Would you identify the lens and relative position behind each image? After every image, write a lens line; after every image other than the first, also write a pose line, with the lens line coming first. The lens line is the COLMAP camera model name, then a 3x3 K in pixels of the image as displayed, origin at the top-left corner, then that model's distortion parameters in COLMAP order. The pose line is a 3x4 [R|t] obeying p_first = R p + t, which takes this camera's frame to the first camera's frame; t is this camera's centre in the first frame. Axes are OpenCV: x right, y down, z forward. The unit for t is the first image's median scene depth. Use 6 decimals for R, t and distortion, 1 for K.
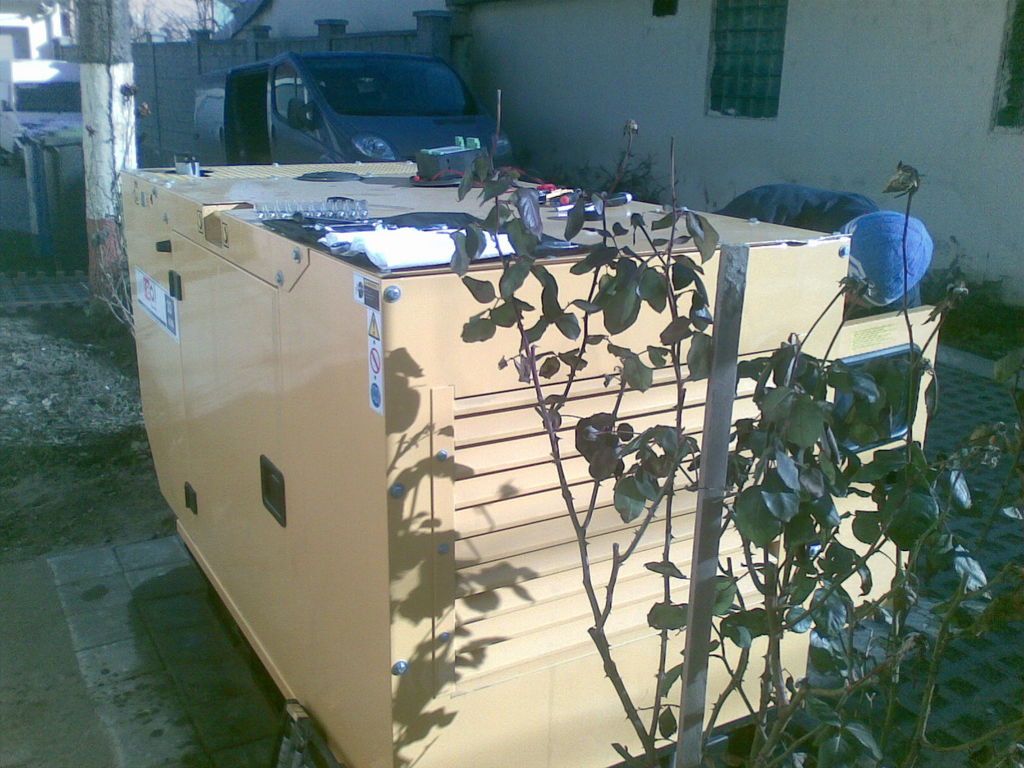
lens RADIAL K [[1036.0, 0, 510.4], [0, 1036.0, 384.4], [0, 0, 1]] dist [0.007445, 0.000000]
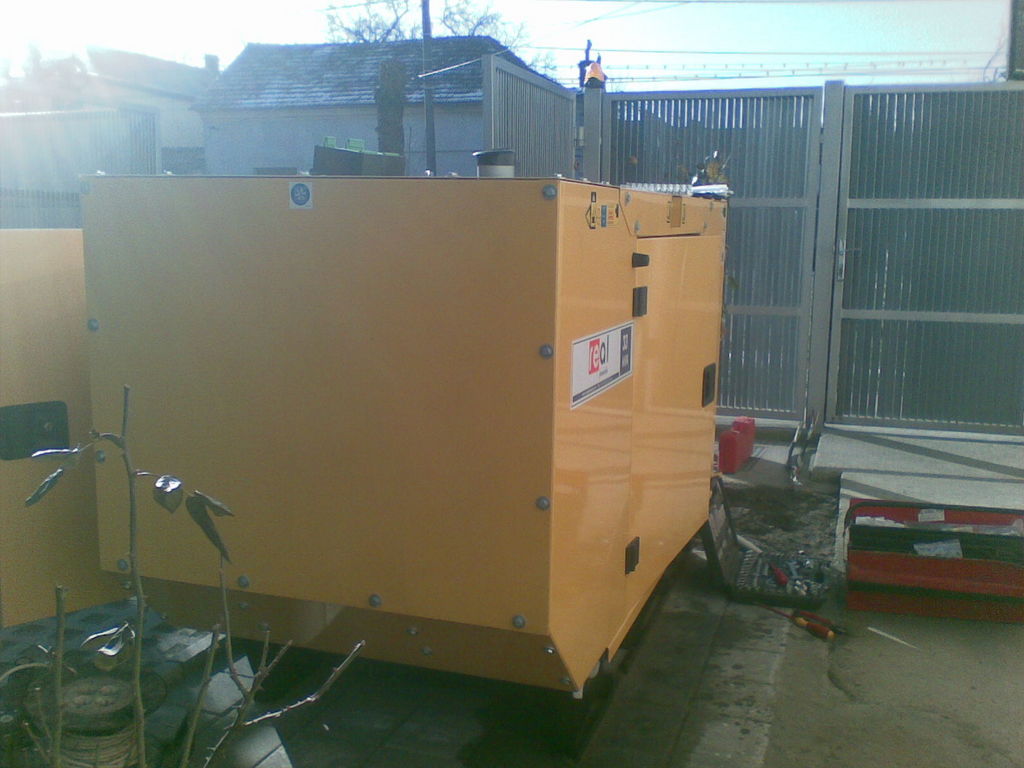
lens RADIAL K [[1036.0, 0, 511.3], [0, 1036.0, 383.9], [0, 0, 1]] dist [0.007445, 0.000000]
pose [[-0.650012, -0.147976, 0.745378, -0.900972], [0.195903, 0.915075, 0.352504, -0.353922], [-0.734239, 0.375154, -0.565821, 1.579639]]
